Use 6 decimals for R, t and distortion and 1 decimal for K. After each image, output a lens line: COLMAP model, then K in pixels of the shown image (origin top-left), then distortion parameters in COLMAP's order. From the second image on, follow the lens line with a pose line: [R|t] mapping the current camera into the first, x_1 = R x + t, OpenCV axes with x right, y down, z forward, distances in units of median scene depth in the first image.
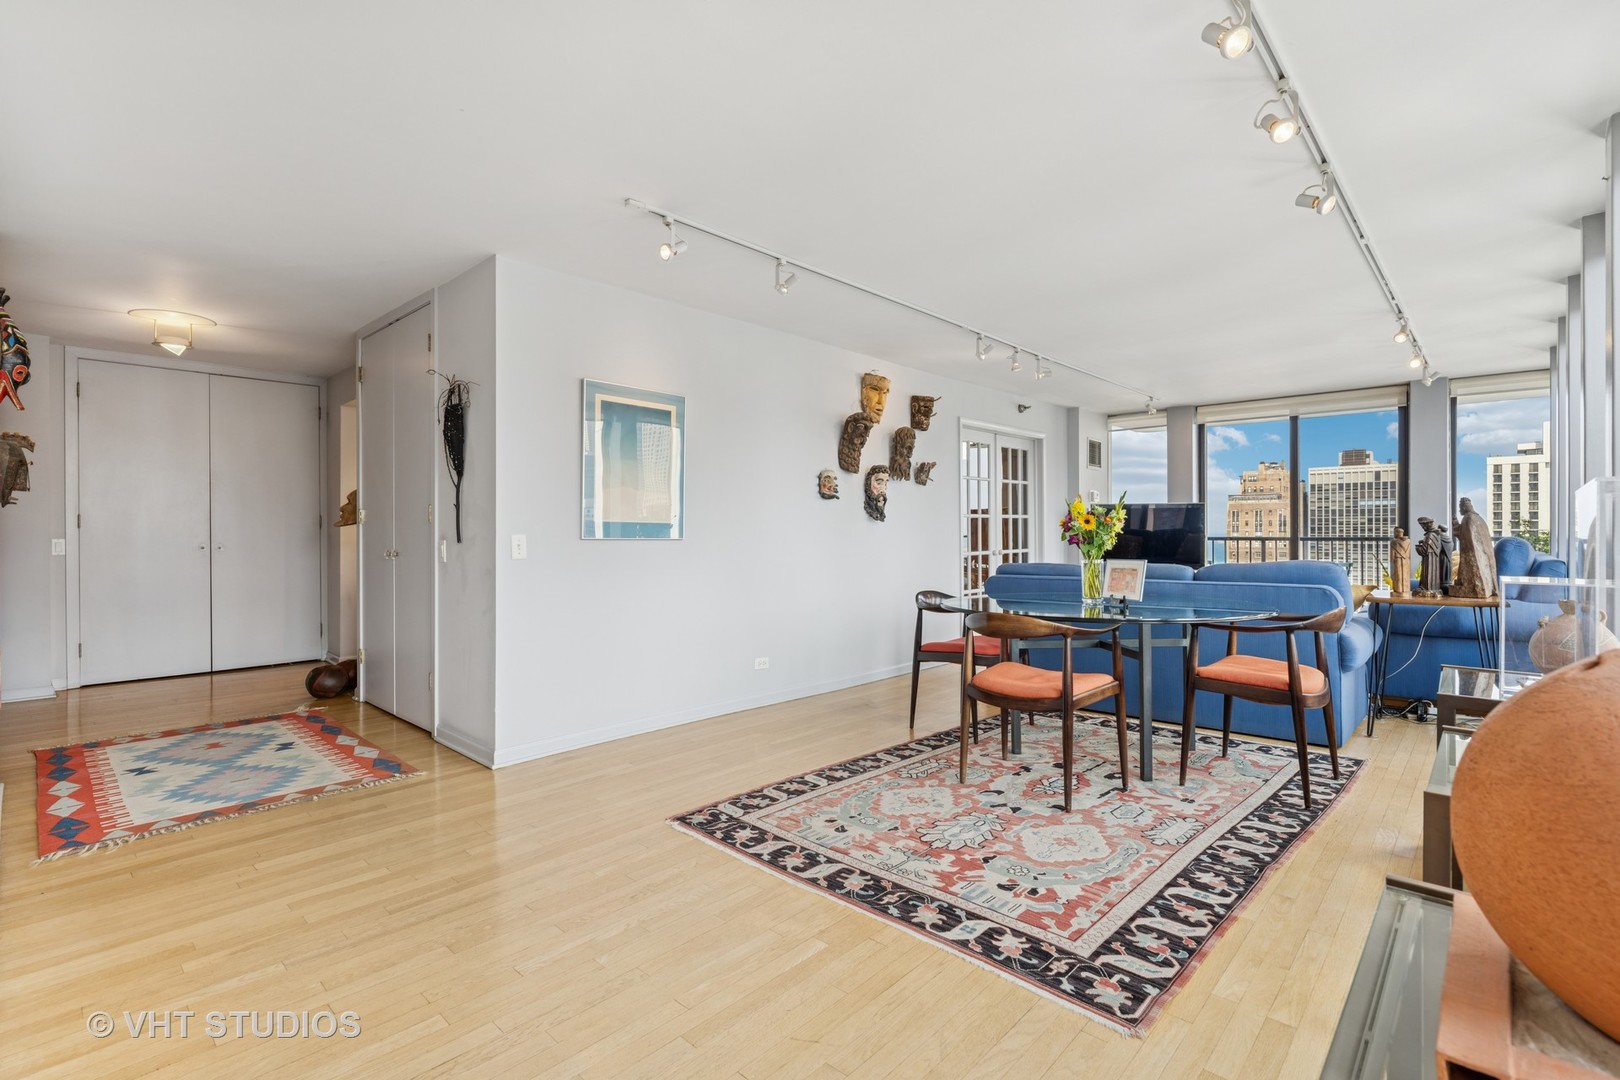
lens RADIAL K [[745.7, 0, 806.7], [0, 745.7, 530.1], [0, 0, 1]] dist [-0.001964, 0.001332]
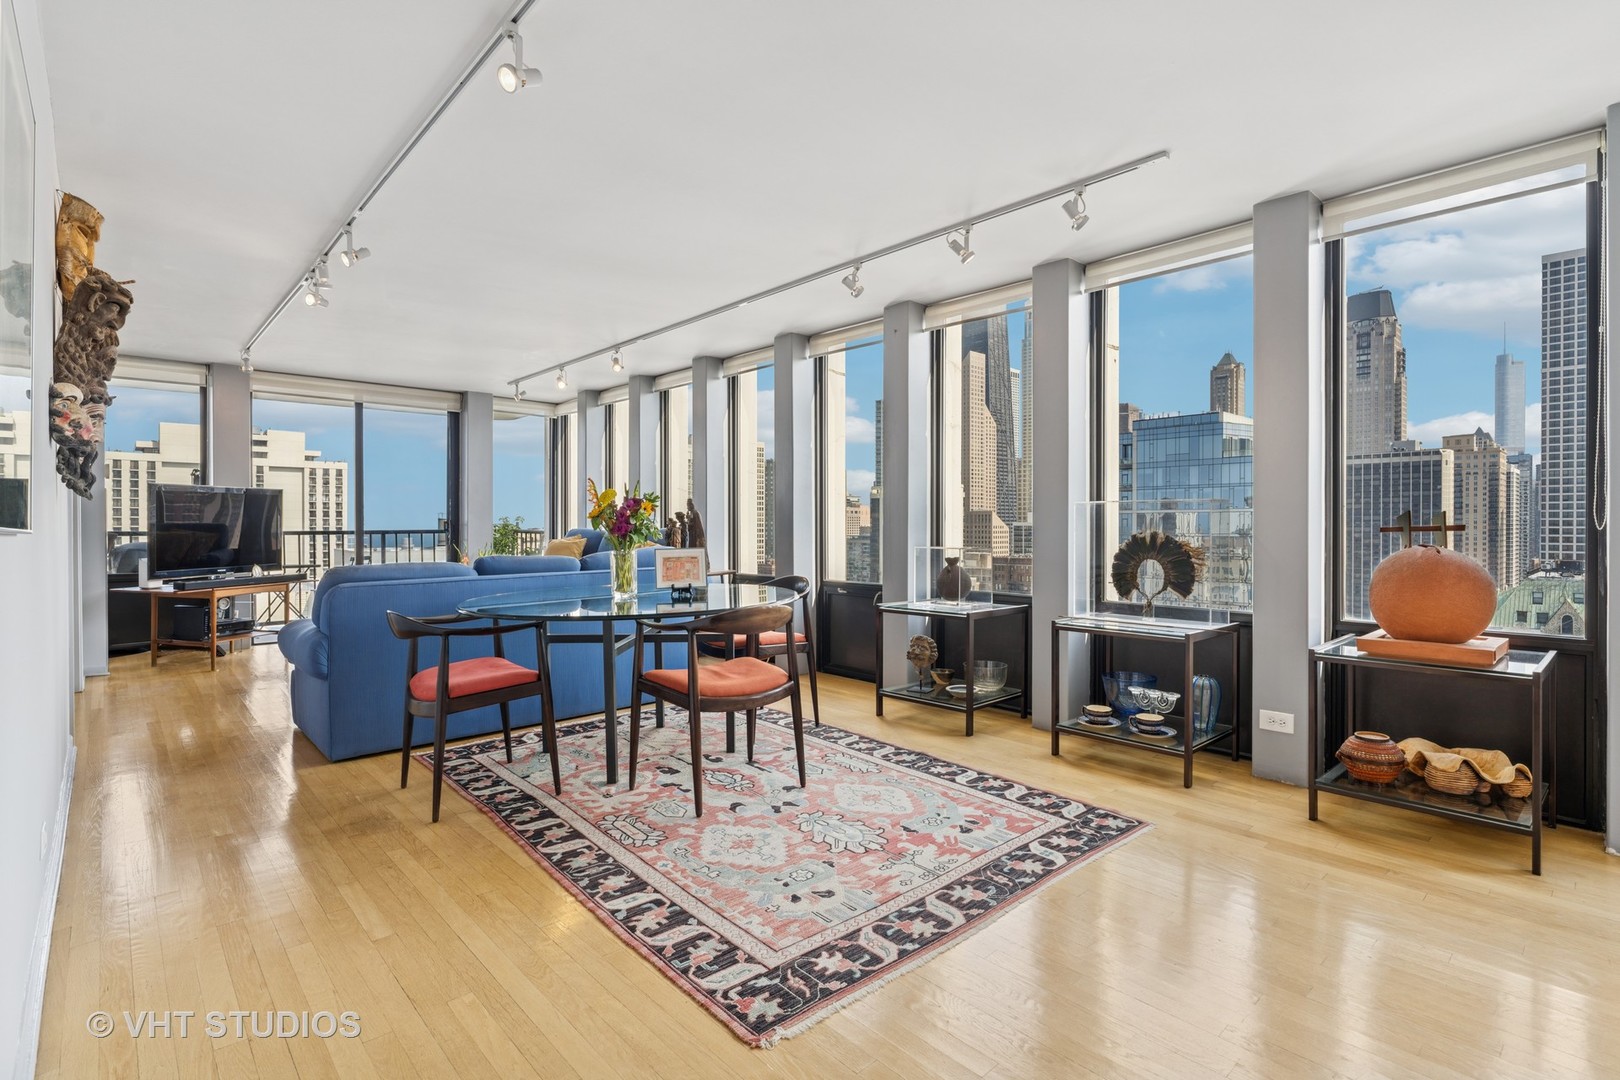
lens RADIAL K [[777.0, 0, 802.3], [0, 777.0, 521.6], [0, 0, 1]] dist [-0.006898, 0.001557]
pose [[0.080879, 0.006514, 0.996703, -0.842178], [0.000134, 0.999979, -0.006546, 0.014156], [-0.996724, 0.000663, 0.080876, 1.037753]]
